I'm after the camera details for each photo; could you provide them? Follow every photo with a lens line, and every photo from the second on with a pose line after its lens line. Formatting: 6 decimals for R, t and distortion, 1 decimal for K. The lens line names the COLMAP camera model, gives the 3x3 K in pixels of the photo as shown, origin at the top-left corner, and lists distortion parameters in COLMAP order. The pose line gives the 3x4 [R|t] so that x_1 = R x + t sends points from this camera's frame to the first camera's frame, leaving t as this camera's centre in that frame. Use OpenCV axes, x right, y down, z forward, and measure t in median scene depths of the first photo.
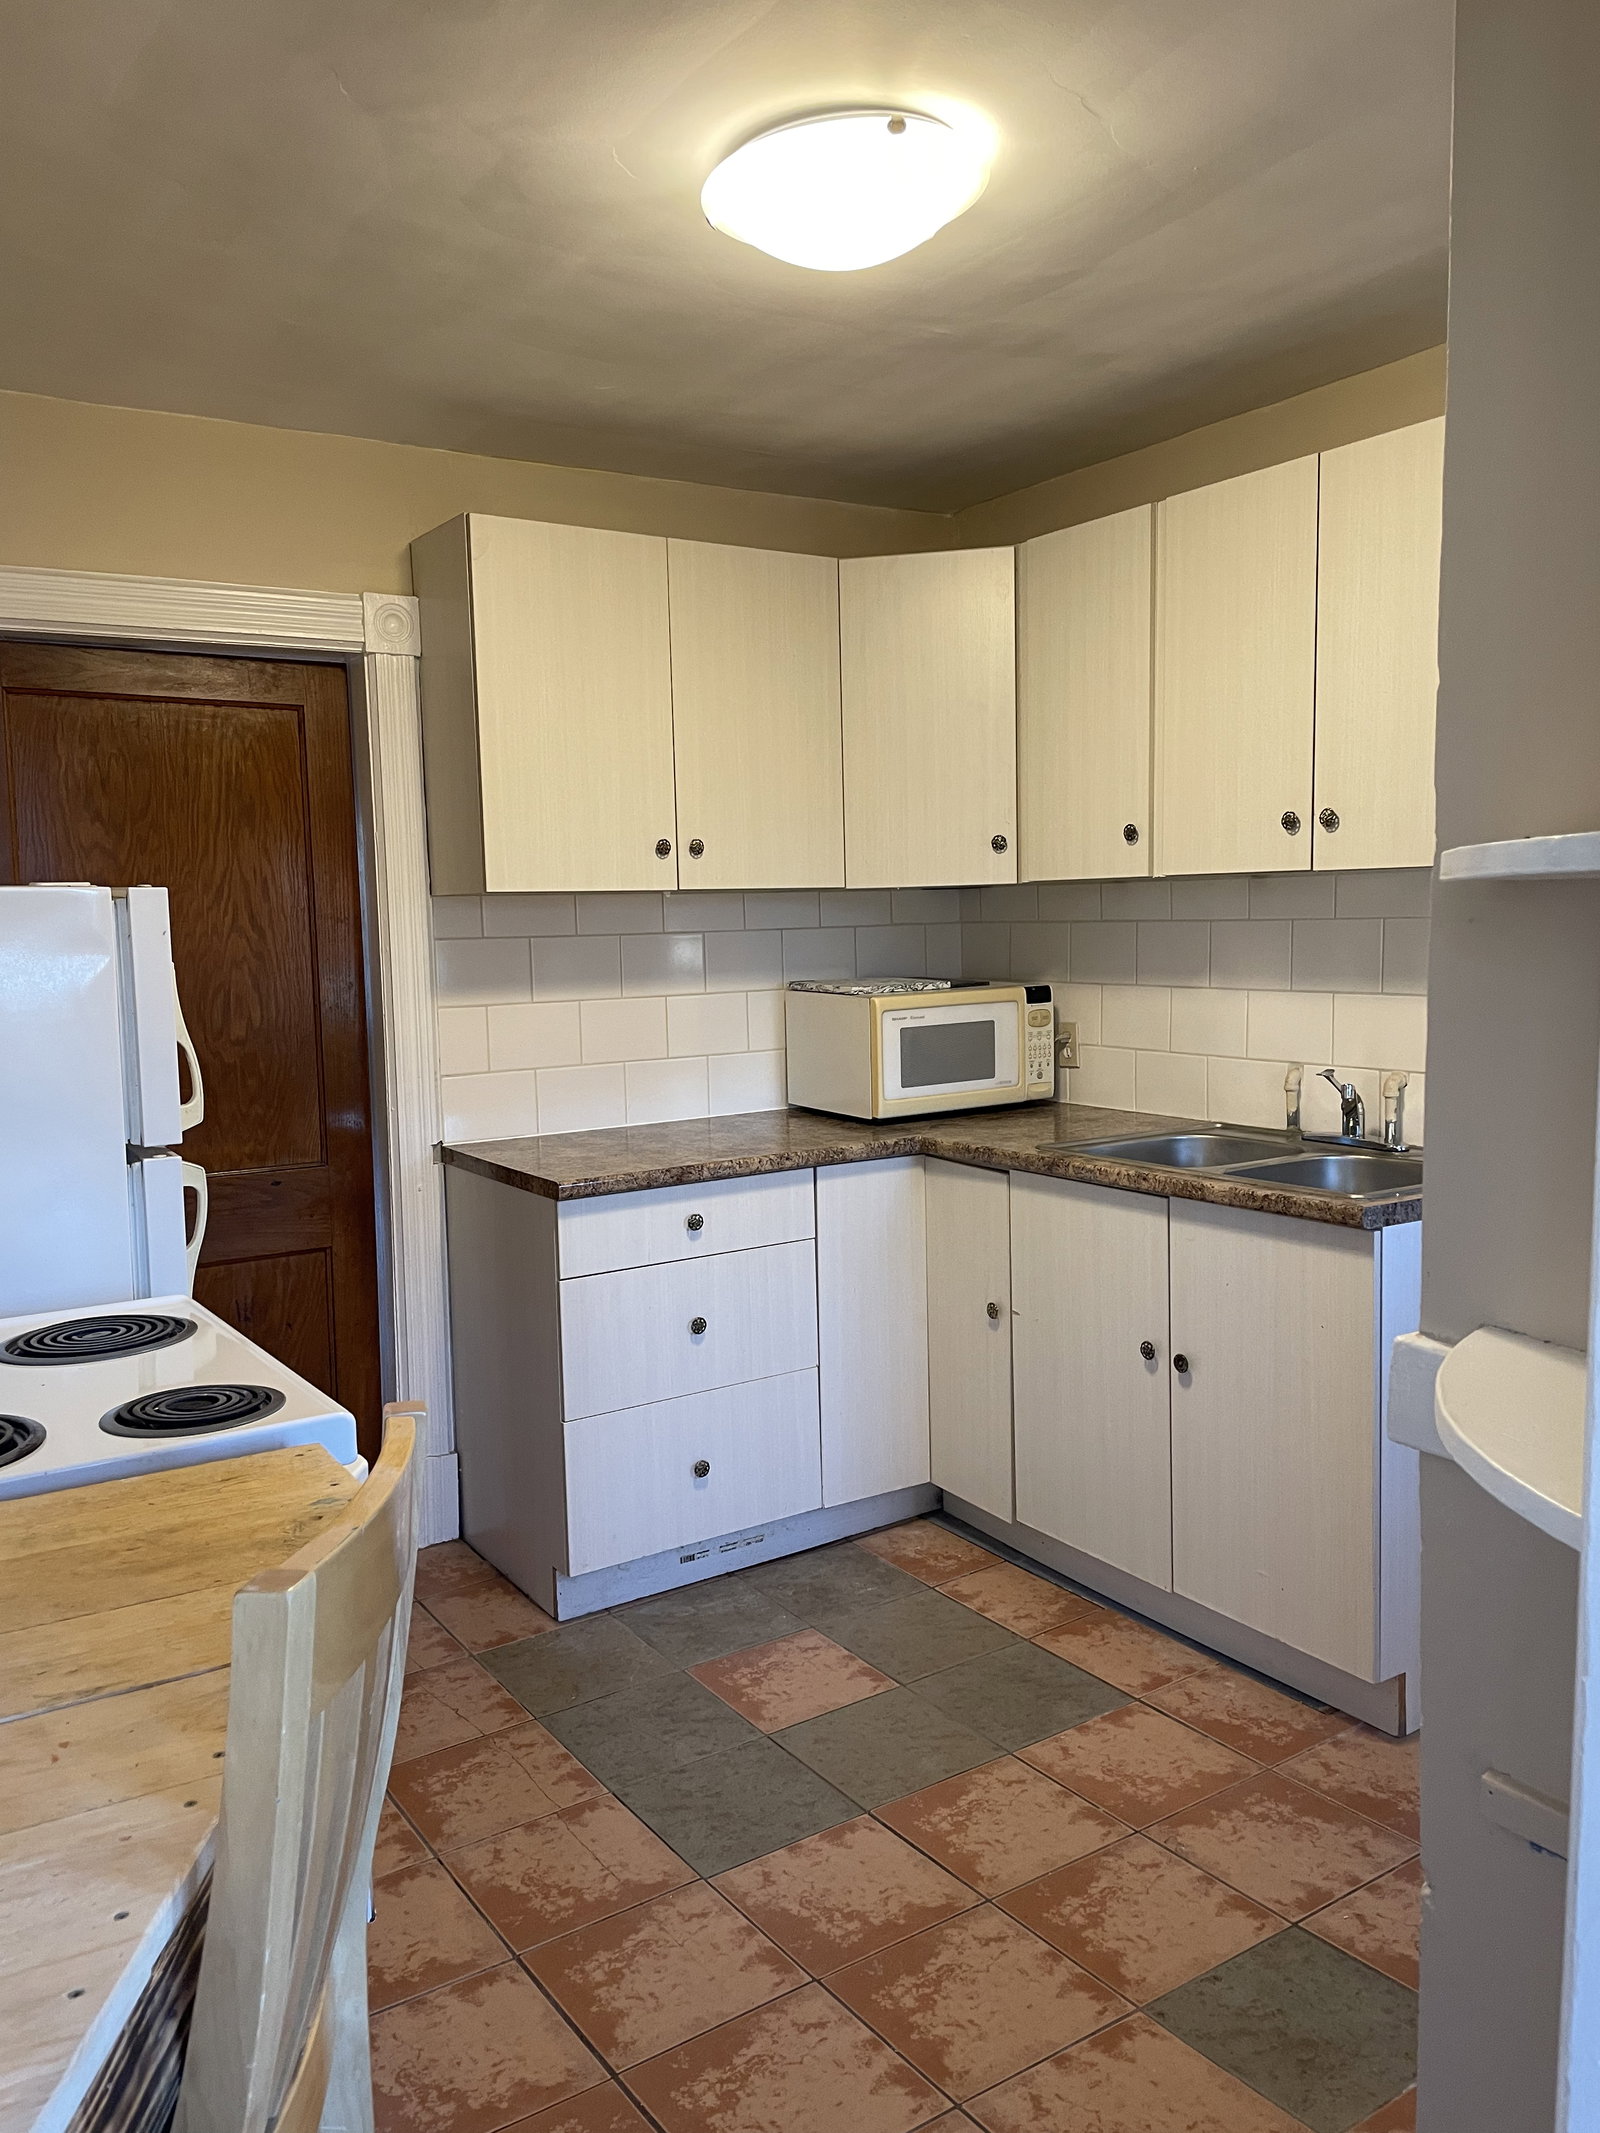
lens RADIAL K [[1608.2, 0, 801.3], [0, 1608.2, 1067.0], [0, 0, 1]] dist [0.085043, -0.107866]
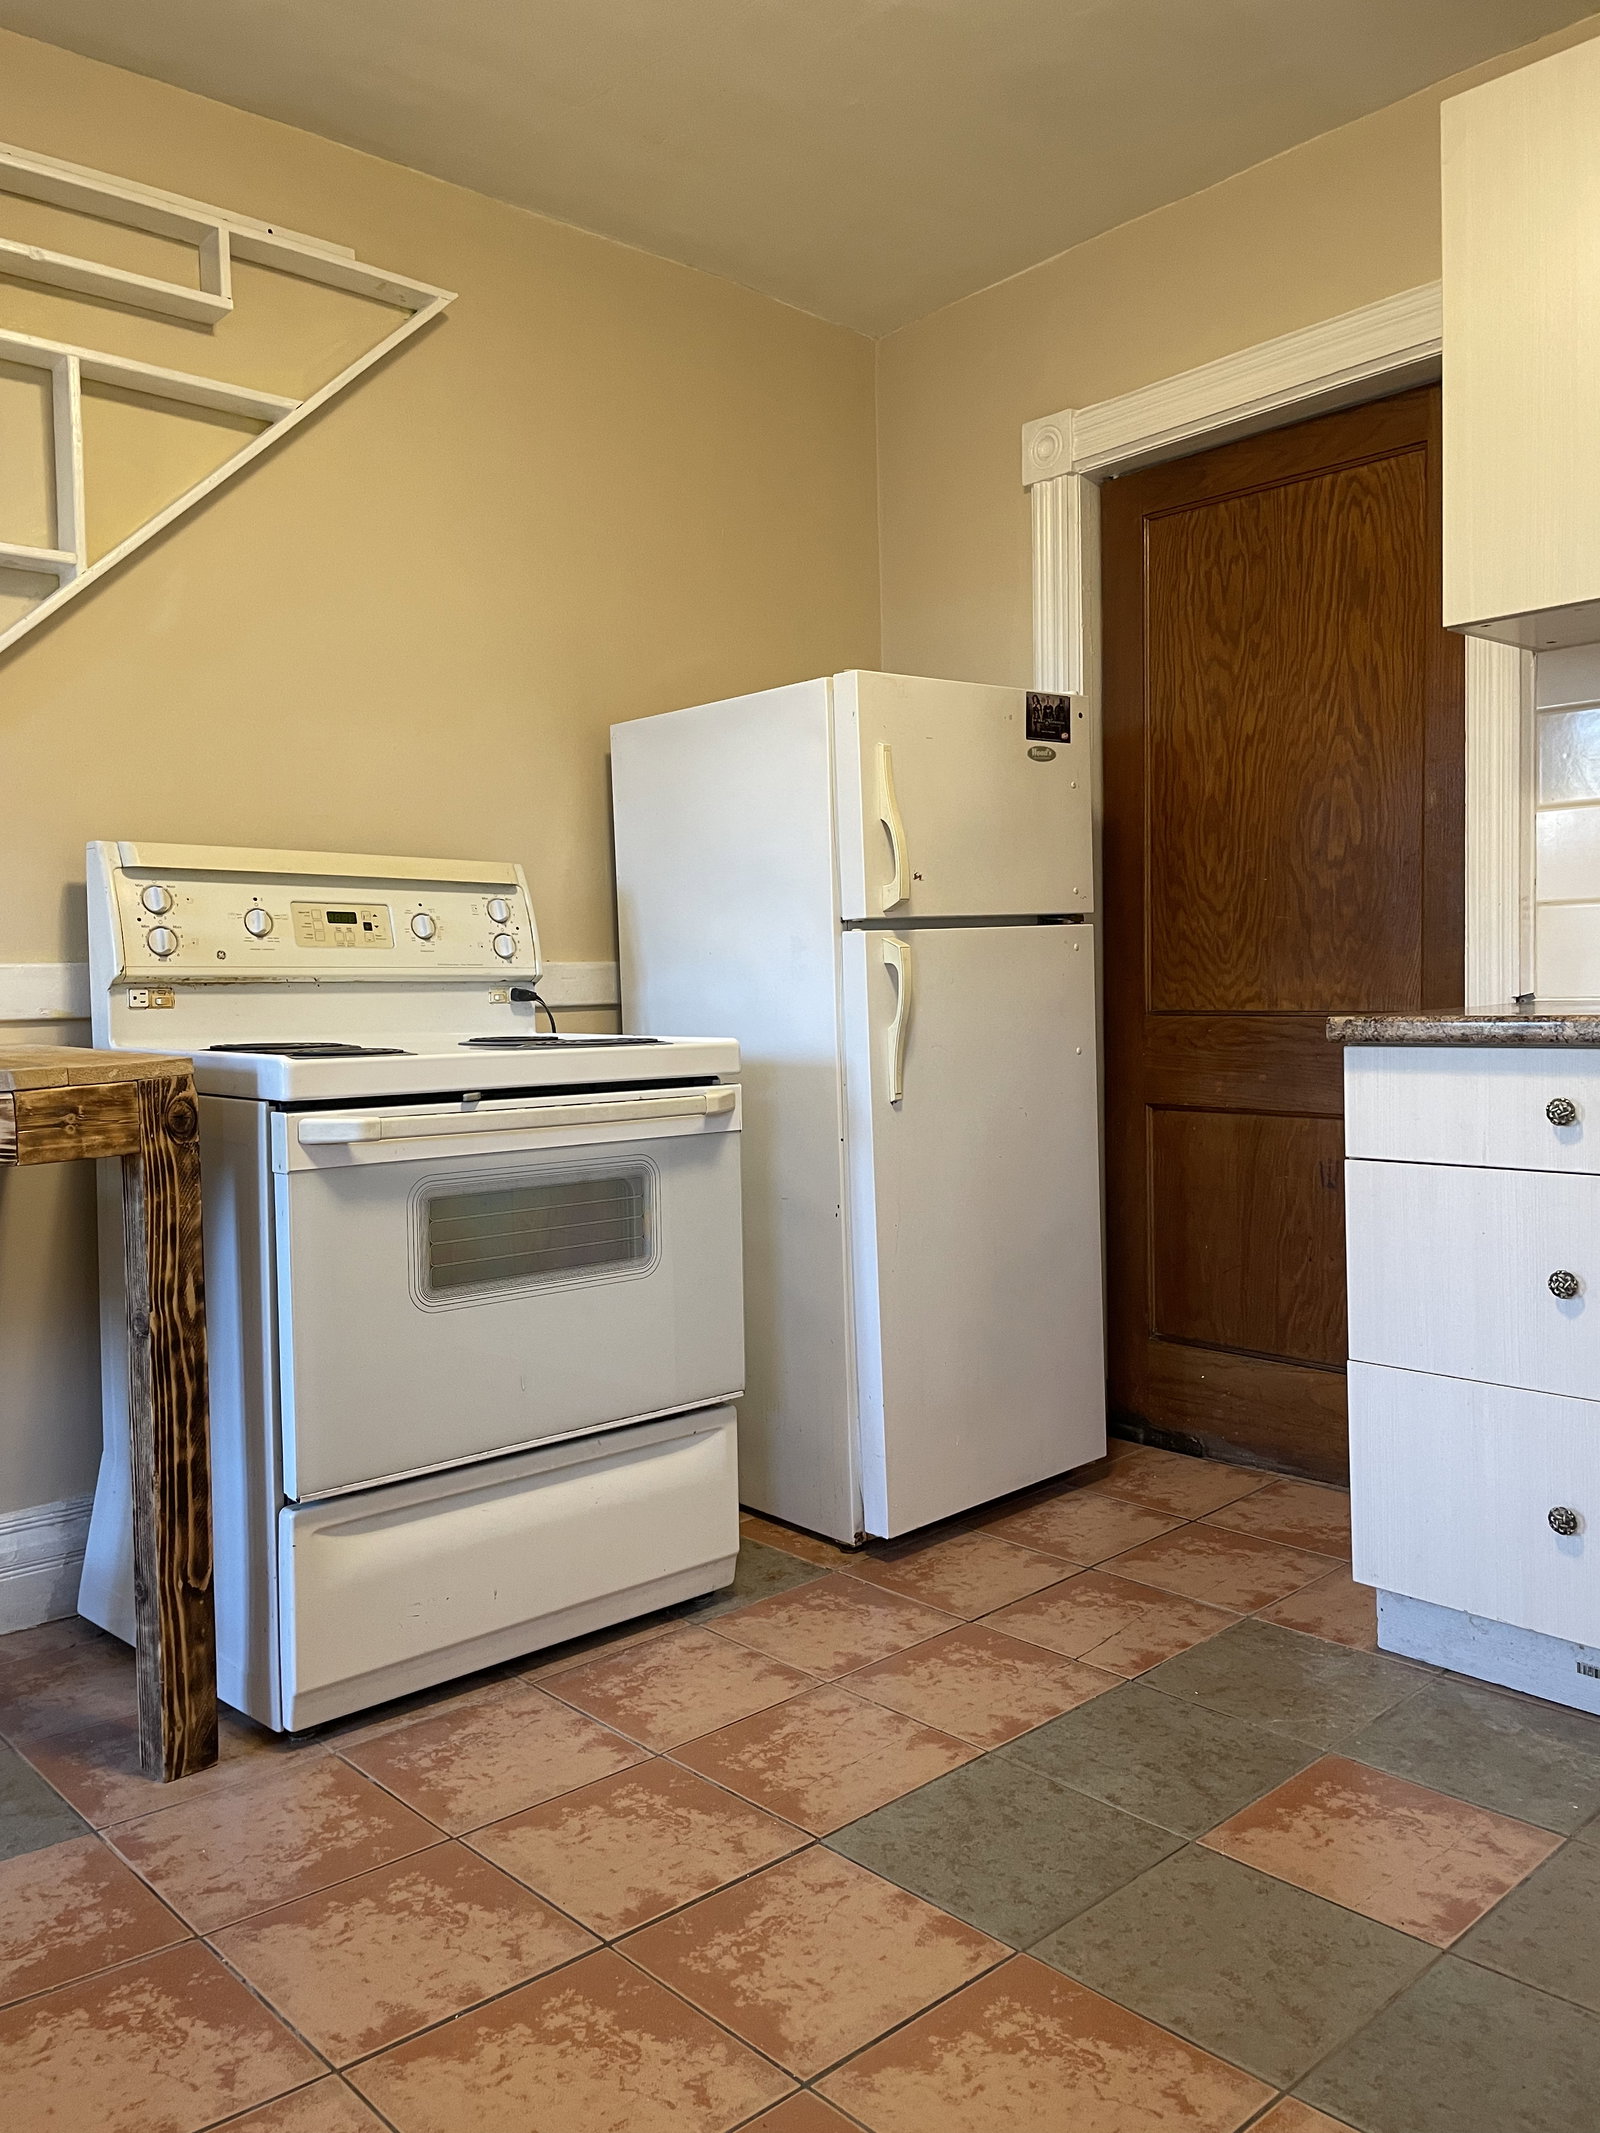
lens RADIAL K [[1608.2, 0, 805.3], [0, 1608.2, 1060.0], [0, 0, 1]] dist [0.085043, -0.107866]
pose [[0.160710, 0.071067, -0.984440, 0.478726], [-0.072432, 0.995564, 0.060046, 0.059185], [0.984340, 0.061655, 0.165145, 0.599434]]
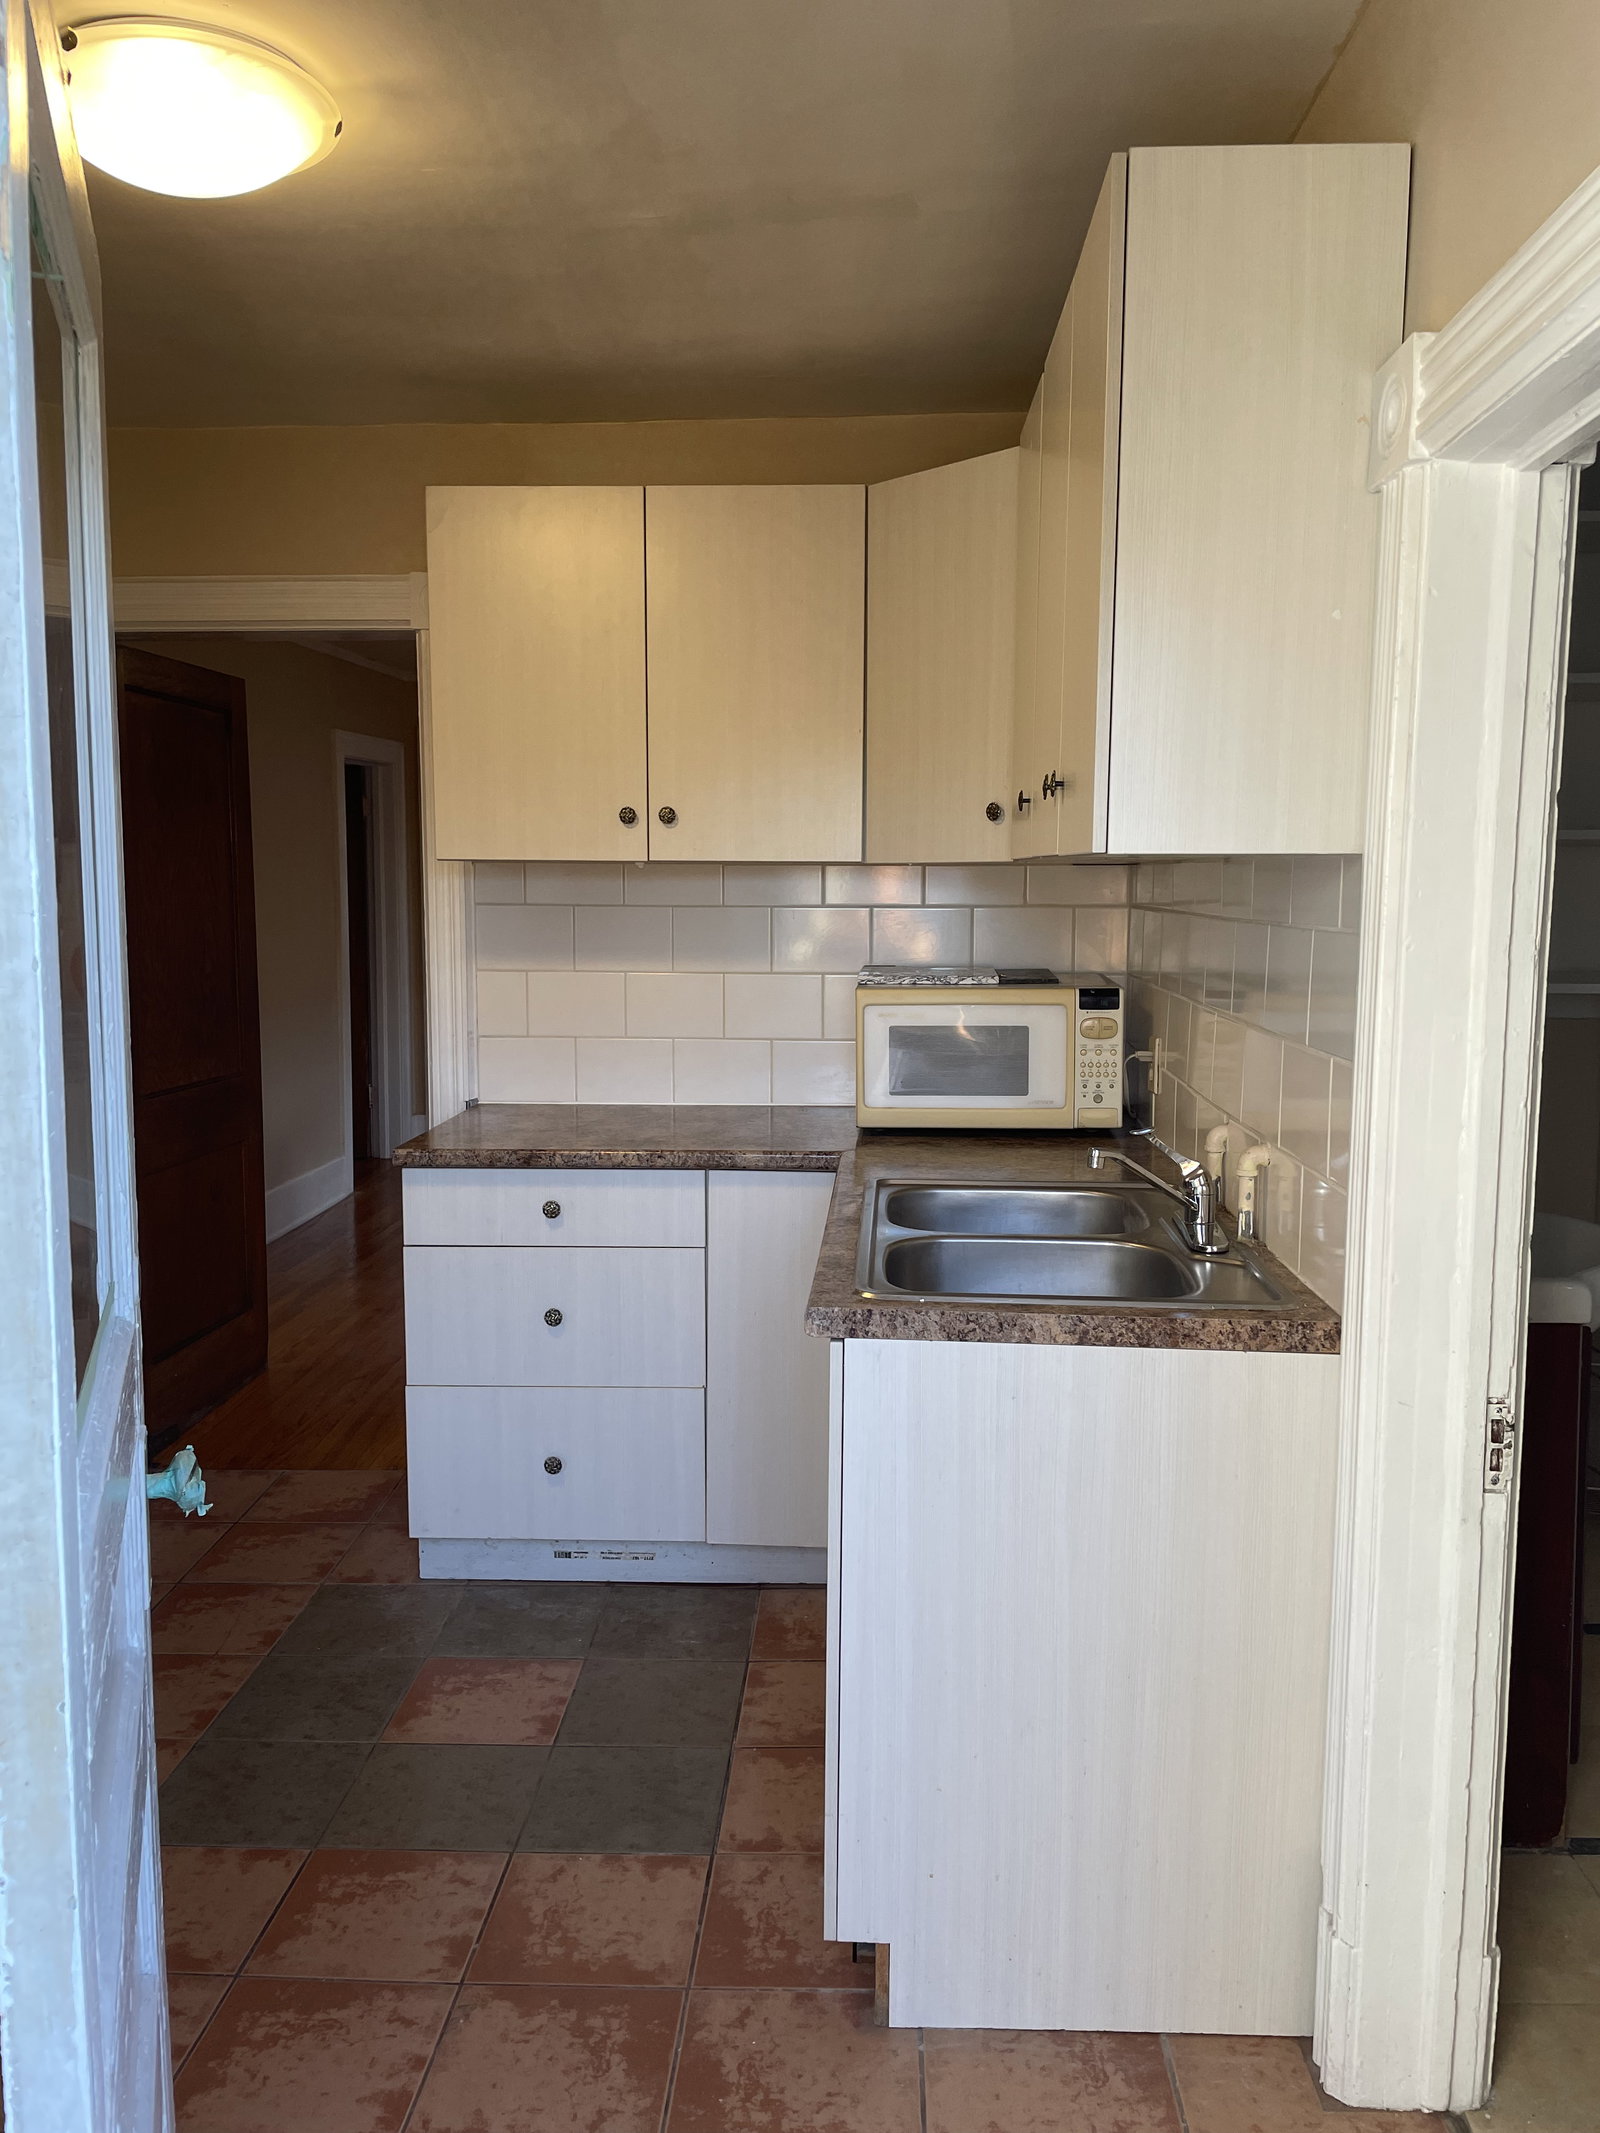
lens RADIAL K [[1608.2, 0, 802.7], [0, 1608.2, 1061.4], [0, 0, 1]] dist [0.085043, -0.107866]
pose [[0.807773, 0.093292, -0.582065, 0.587933], [-0.080726, 0.995602, 0.047544, -0.047435], [0.583940, 0.008583, 0.811751, 0.299947]]
